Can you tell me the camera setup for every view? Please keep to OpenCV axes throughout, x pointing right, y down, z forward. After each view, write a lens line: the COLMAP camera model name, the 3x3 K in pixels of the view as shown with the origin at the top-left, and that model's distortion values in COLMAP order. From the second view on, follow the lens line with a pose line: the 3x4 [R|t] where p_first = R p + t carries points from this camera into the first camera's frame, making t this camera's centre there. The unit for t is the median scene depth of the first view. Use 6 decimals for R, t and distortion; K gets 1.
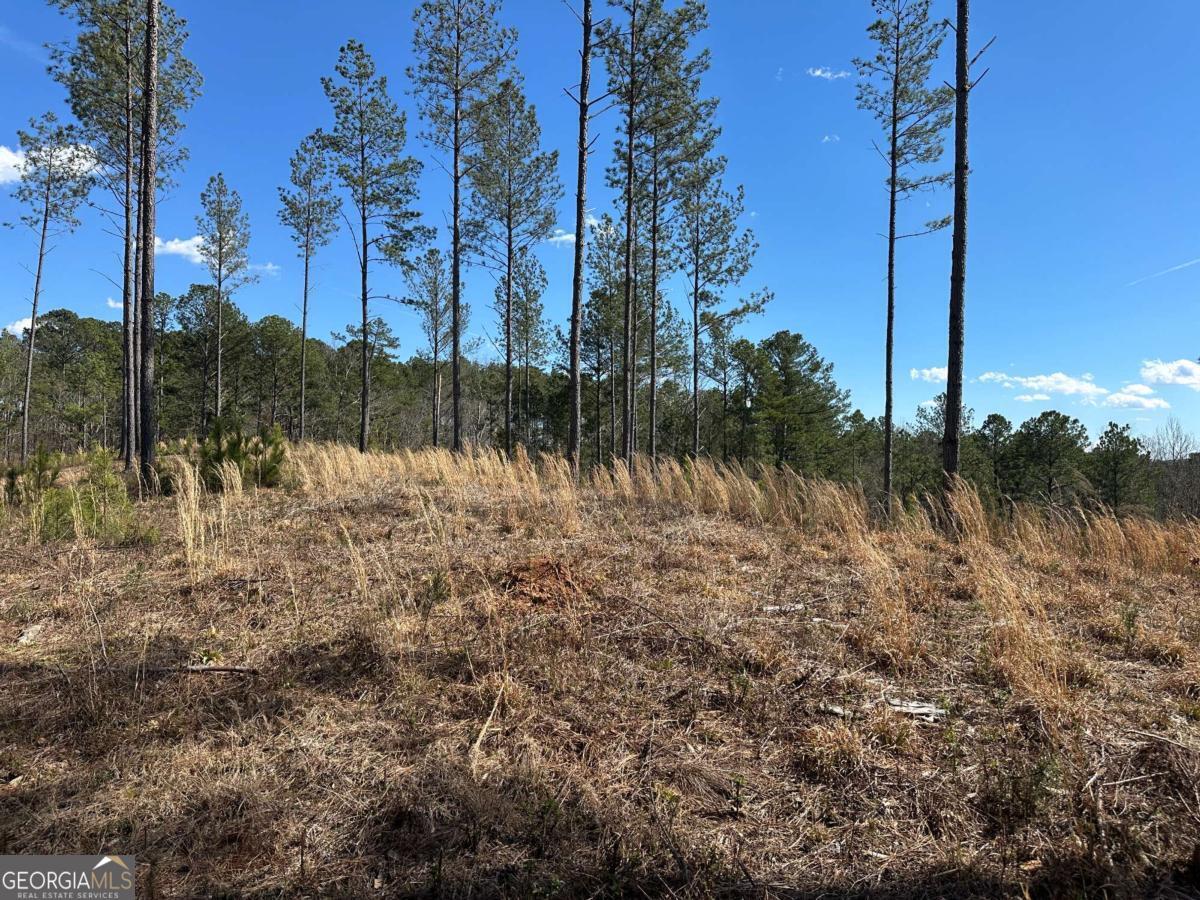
lens RADIAL K [[846.7, 0, 579.2], [0, 846.7, 460.8], [0, 0, 1]] dist [0.043591, -0.068004]
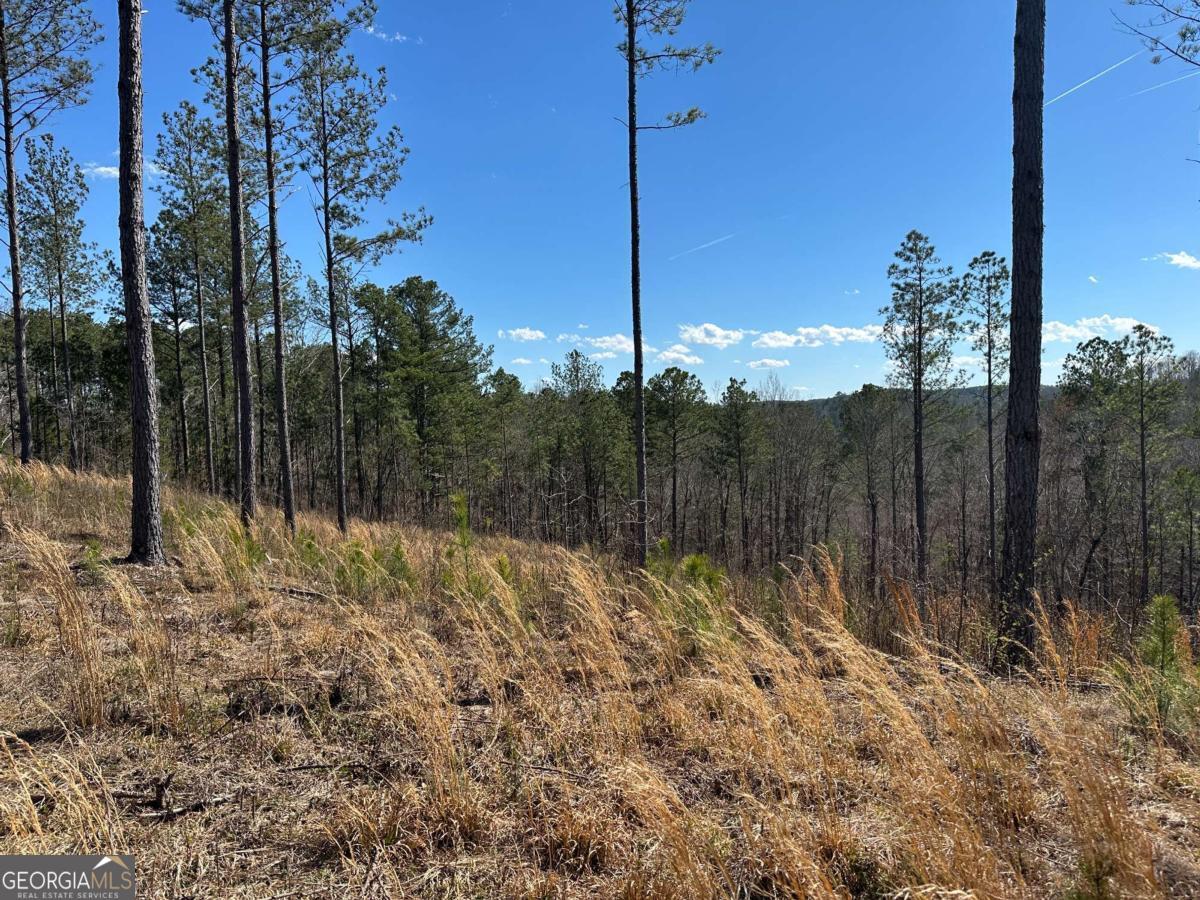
lens RADIAL K [[829.6, 0, 606.7], [0, 829.6, 451.3], [0, 0, 1]] dist [0.092551, -0.123816]
pose [[0.878988, -0.056229, 0.473517, -0.002513], [0.037366, 0.998092, 0.049158, -0.010426], [-0.475377, -0.025516, 0.879412, 0.166965]]
